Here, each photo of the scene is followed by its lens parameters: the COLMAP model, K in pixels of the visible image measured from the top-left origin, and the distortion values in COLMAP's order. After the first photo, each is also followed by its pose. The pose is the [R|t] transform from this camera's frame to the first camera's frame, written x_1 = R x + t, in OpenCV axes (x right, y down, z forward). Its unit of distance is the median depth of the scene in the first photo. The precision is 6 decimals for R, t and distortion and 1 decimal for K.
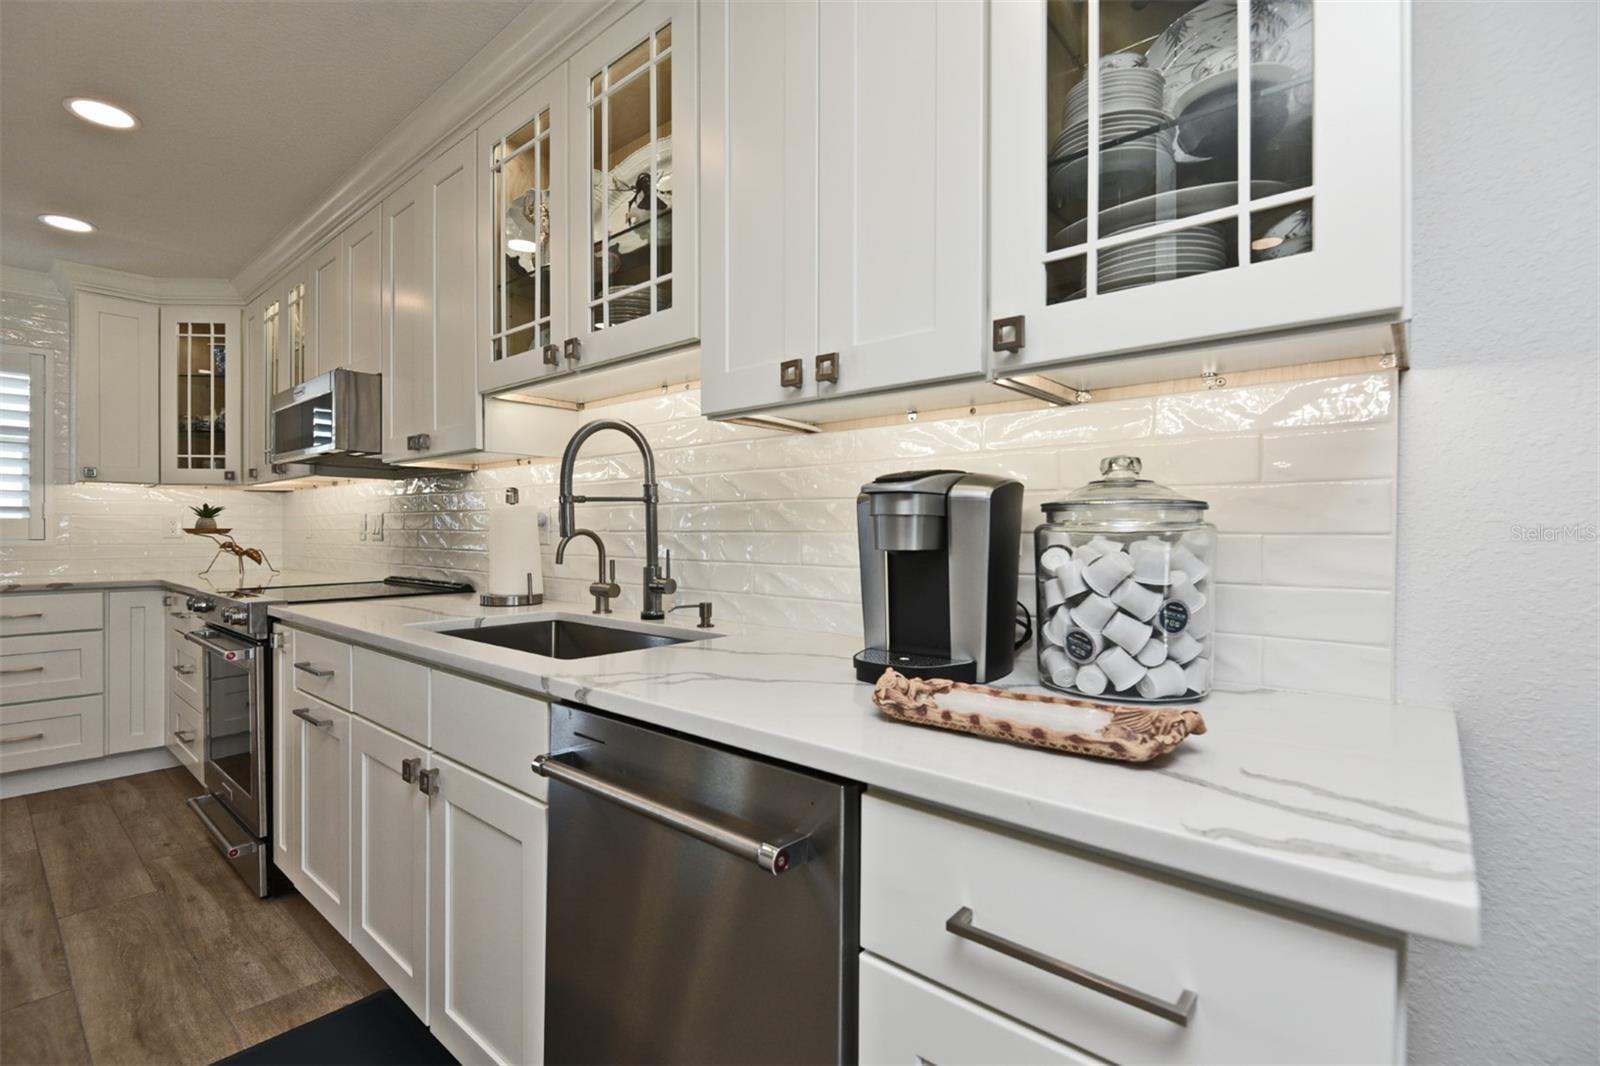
lens RADIAL K [[738.3, 0, 802.4], [0, 738.3, 534.6], [0, 0, 1]] dist [0.017807, -0.011565]
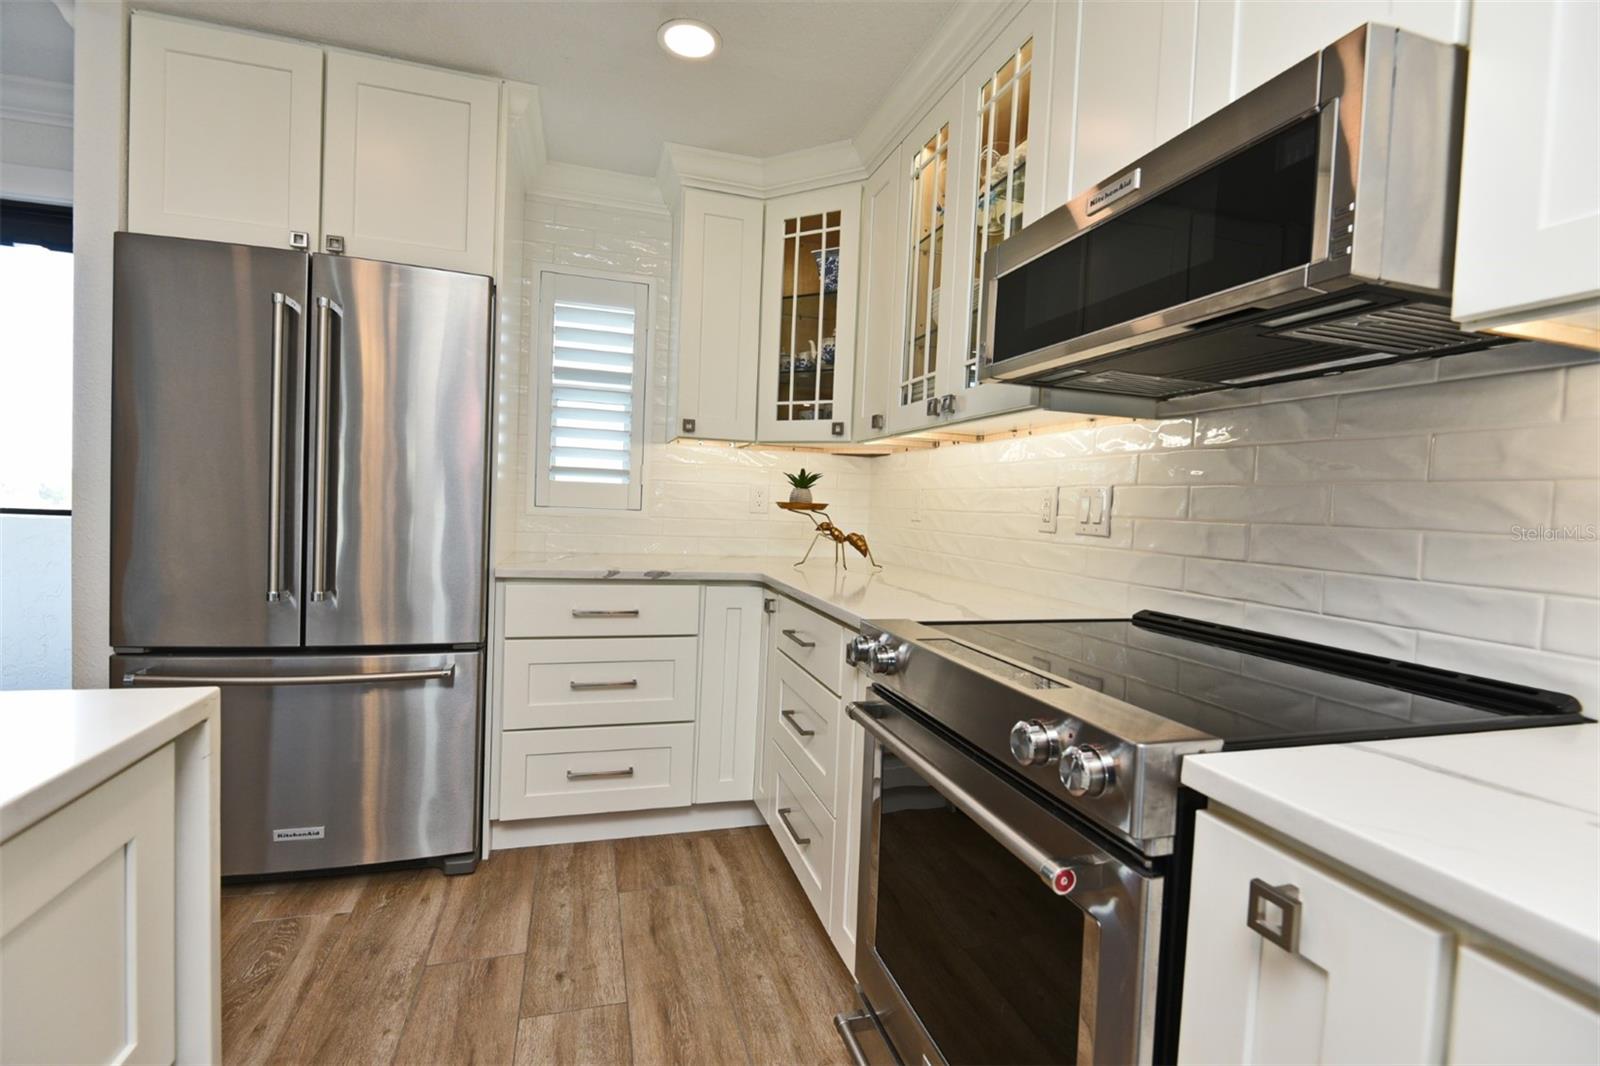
lens RADIAL K [[738.3, 0, 804.4], [0, 738.3, 529.6], [0, 0, 1]] dist [0.017807, -0.011565]
pose [[0.848640, 0.051464, -0.526461, -0.426655], [-0.042662, 0.998673, 0.028855, -0.003156], [0.527247, -0.002028, 0.849710, 0.392627]]
